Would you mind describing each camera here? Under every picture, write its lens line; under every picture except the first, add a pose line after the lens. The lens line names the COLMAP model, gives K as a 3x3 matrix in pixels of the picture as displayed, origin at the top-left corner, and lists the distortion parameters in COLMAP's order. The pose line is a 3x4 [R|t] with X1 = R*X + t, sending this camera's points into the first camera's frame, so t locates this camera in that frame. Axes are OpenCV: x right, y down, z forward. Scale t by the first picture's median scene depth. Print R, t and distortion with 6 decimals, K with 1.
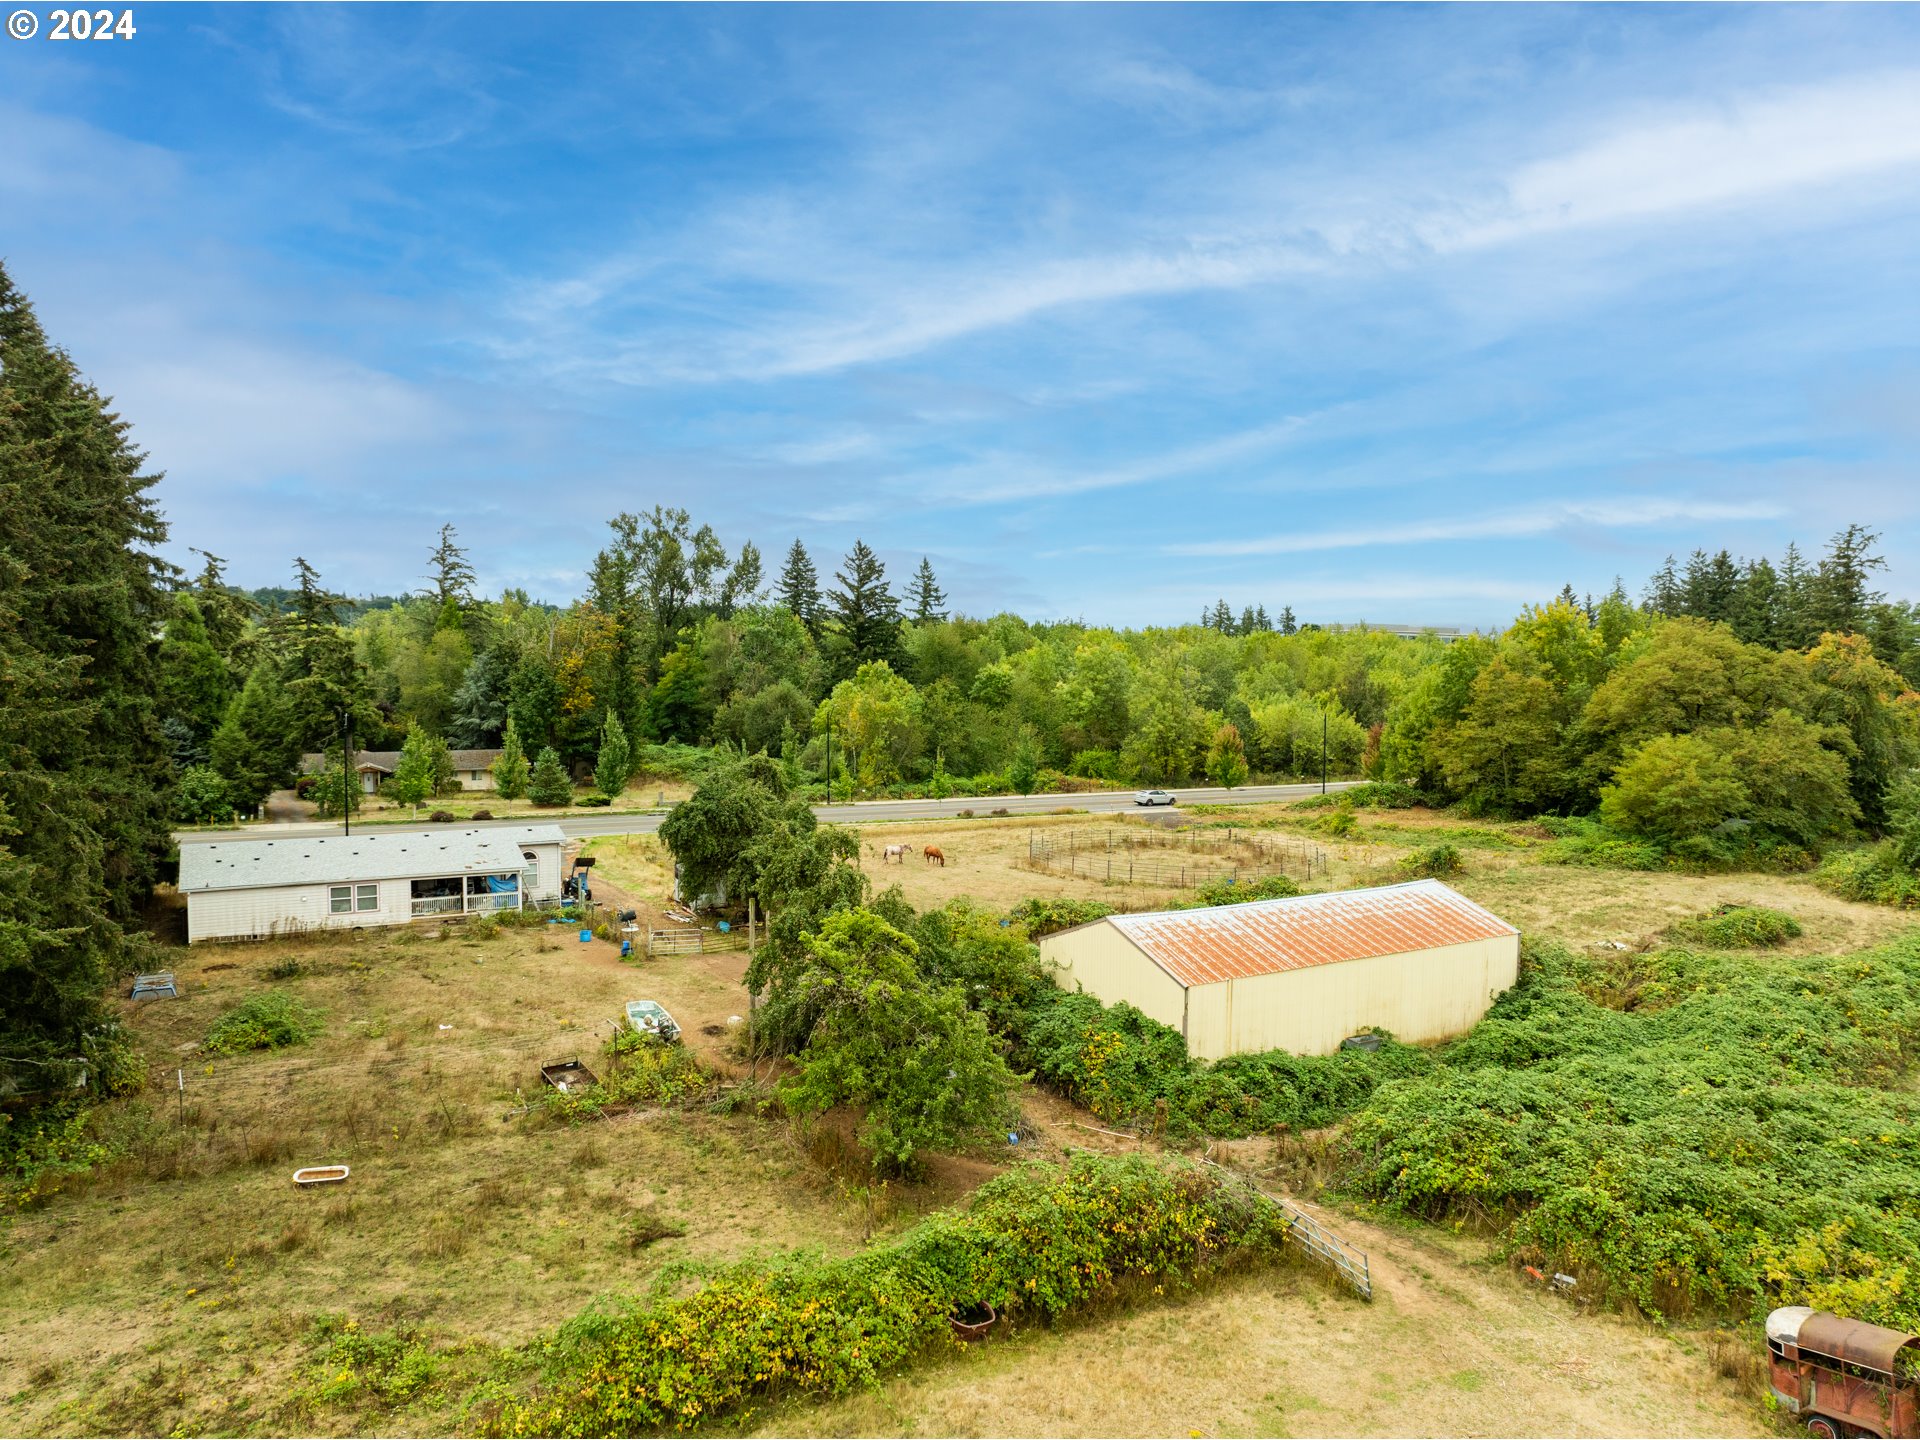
lens RADIAL K [[1345.5, 0, 960.0], [0, 1345.5, 720.0], [0, 0, 1]] dist [-0.018209, -0.041813]
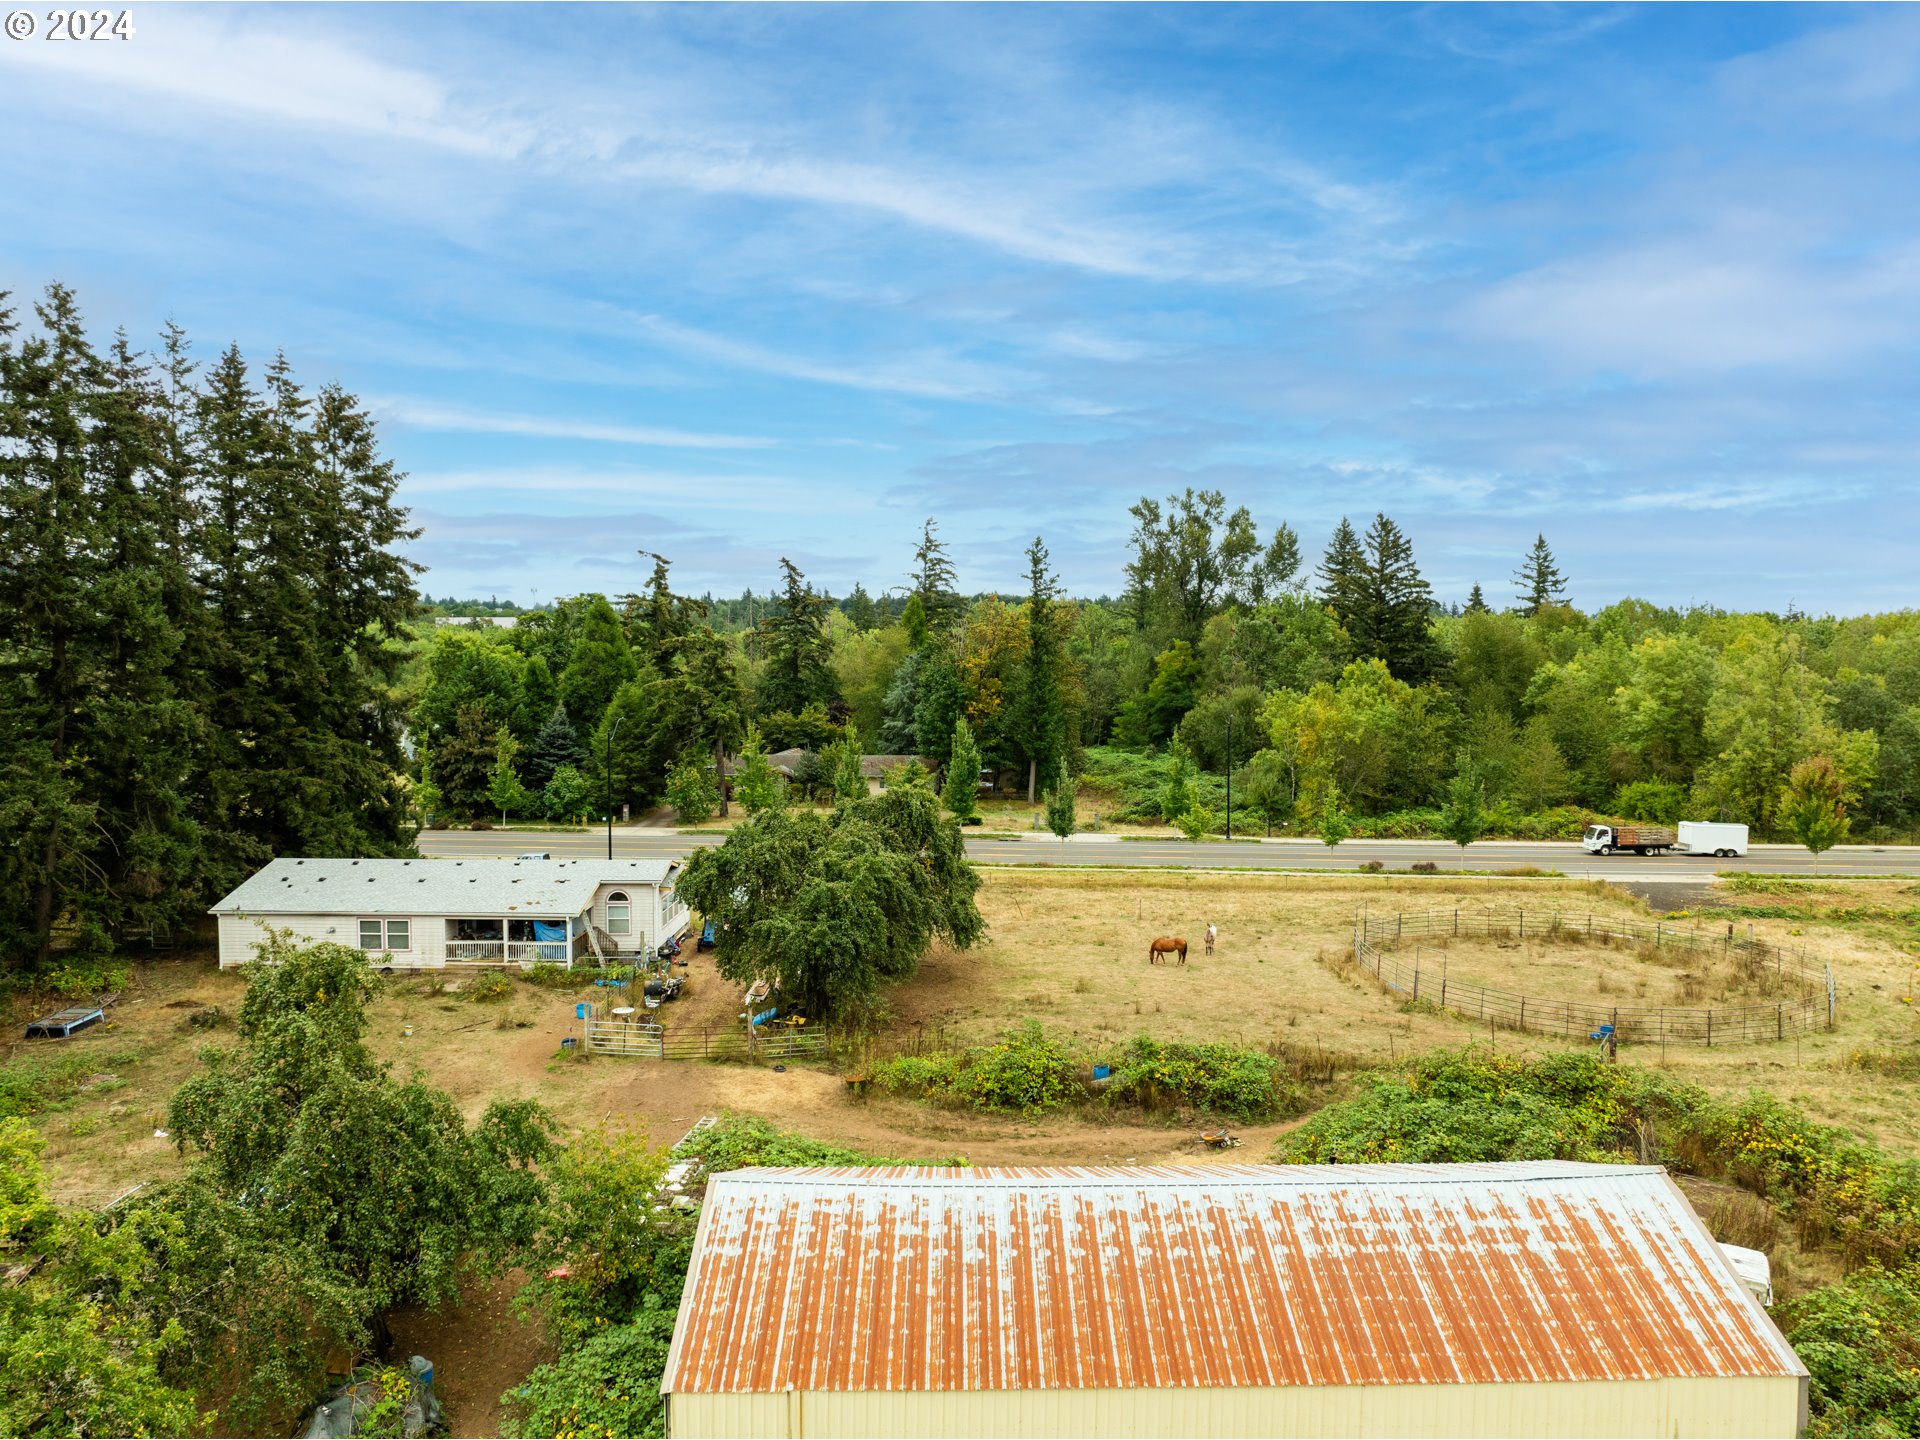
lens RADIAL K [[1345.5, 0, 960.0], [0, 1345.5, 720.0], [0, 0, 1]] dist [-0.018209, -0.041813]
pose [[0.867278, 0.019836, -0.497428, 0.152894], [-0.019189, 0.999795, 0.006413, -0.009709], [0.497454, 0.003983, 0.867481, 0.216597]]
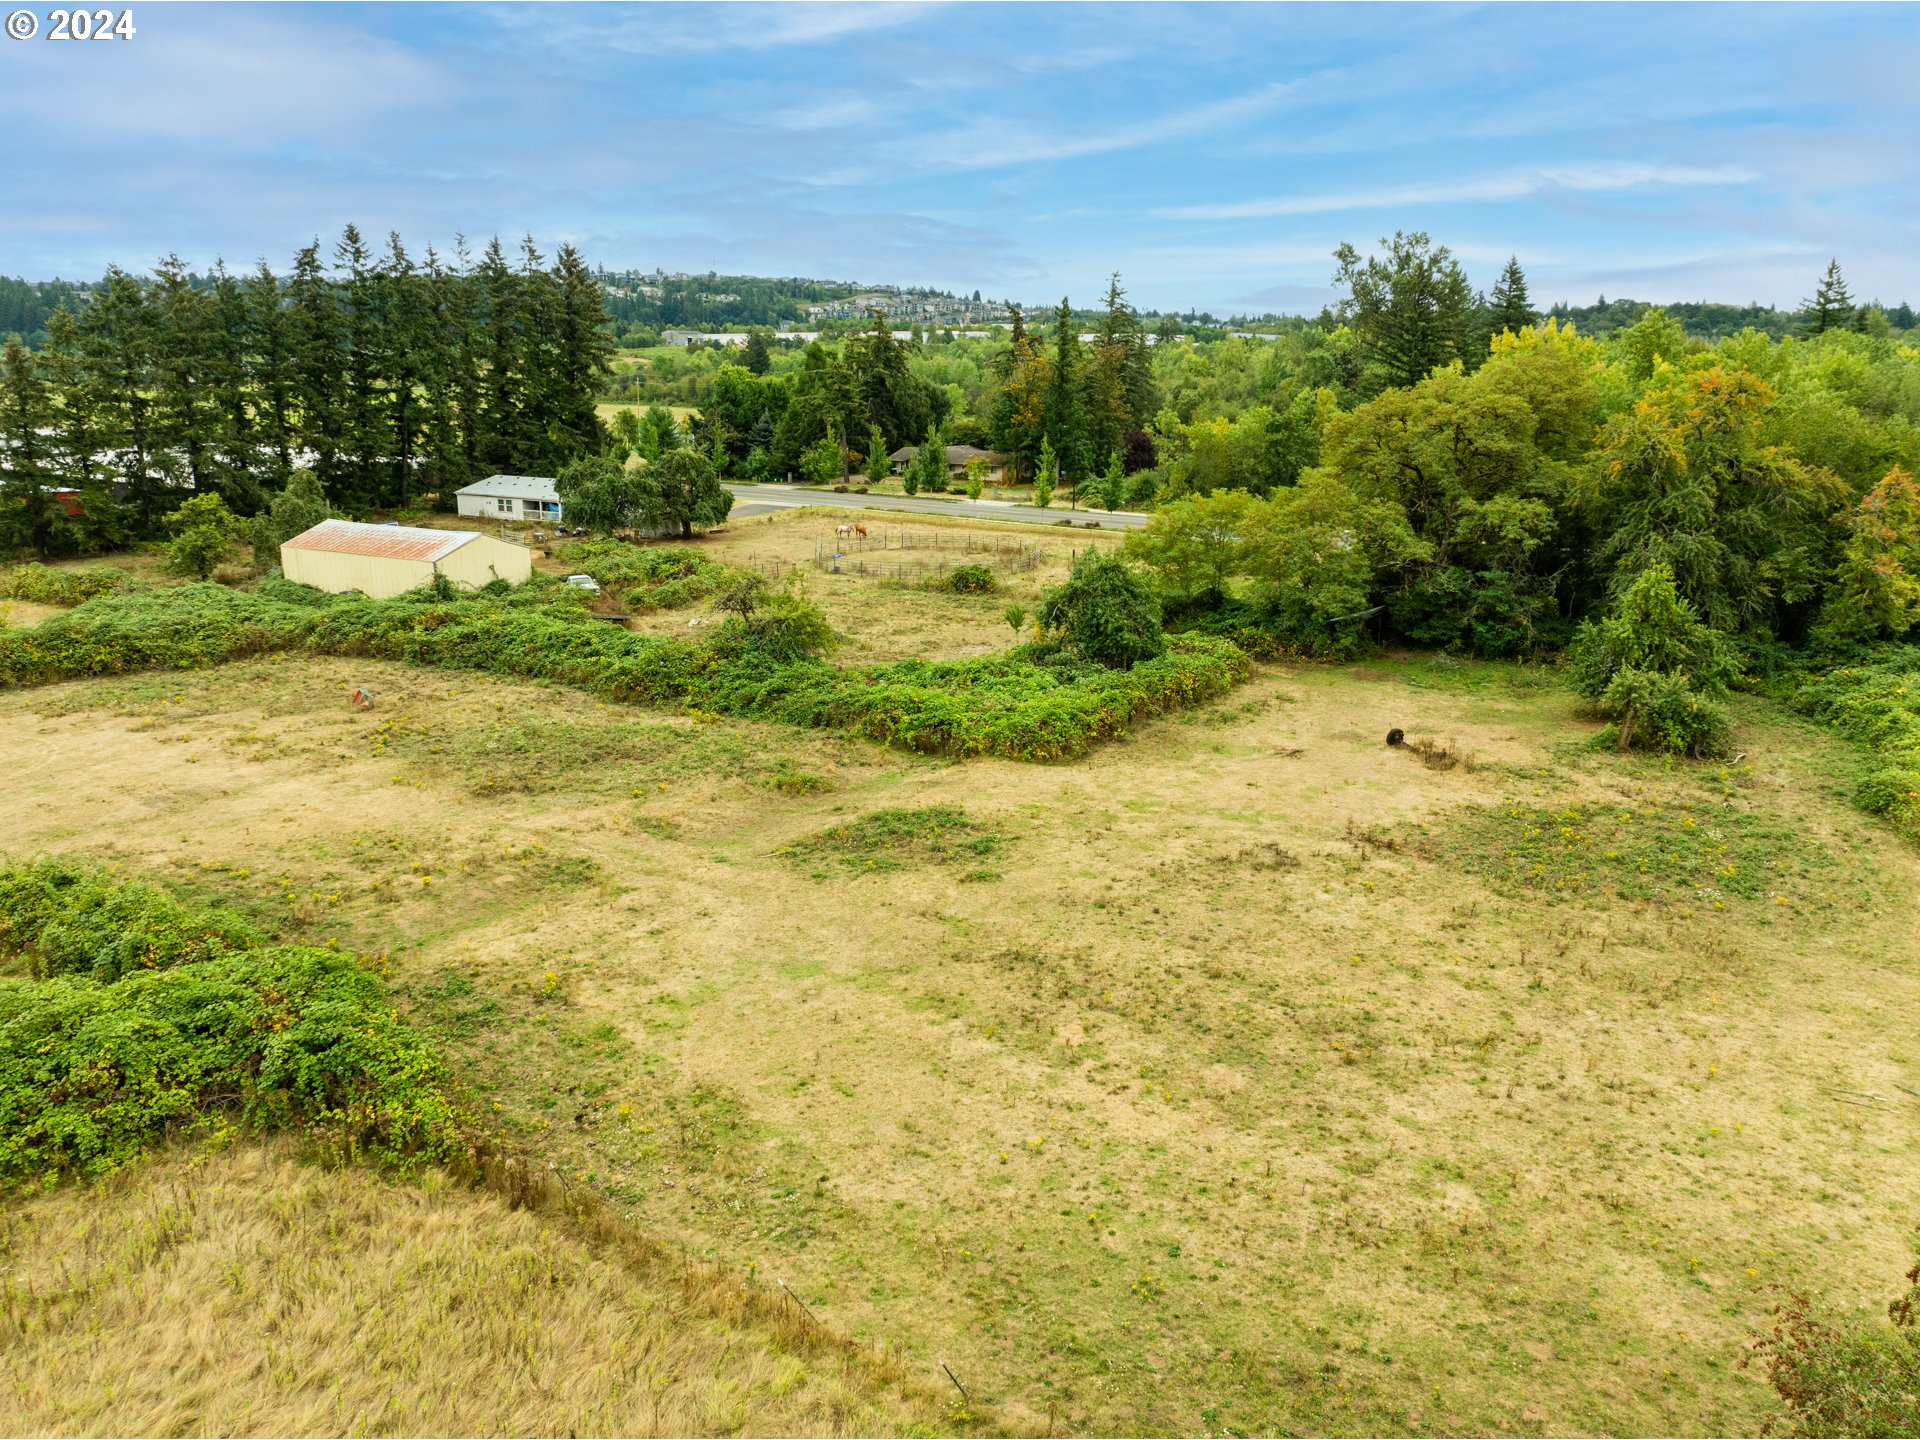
lens RADIAL K [[1345.5, 0, 960.0], [0, 1345.5, 720.0], [0, 0, 1]] dist [-0.018209, -0.041813]
pose [[0.496515, 0.221235, -0.839362, 0.877547], [-0.041697, 0.971938, 0.231513, -0.028331], [0.867026, -0.079951, 0.491806, 0.280967]]
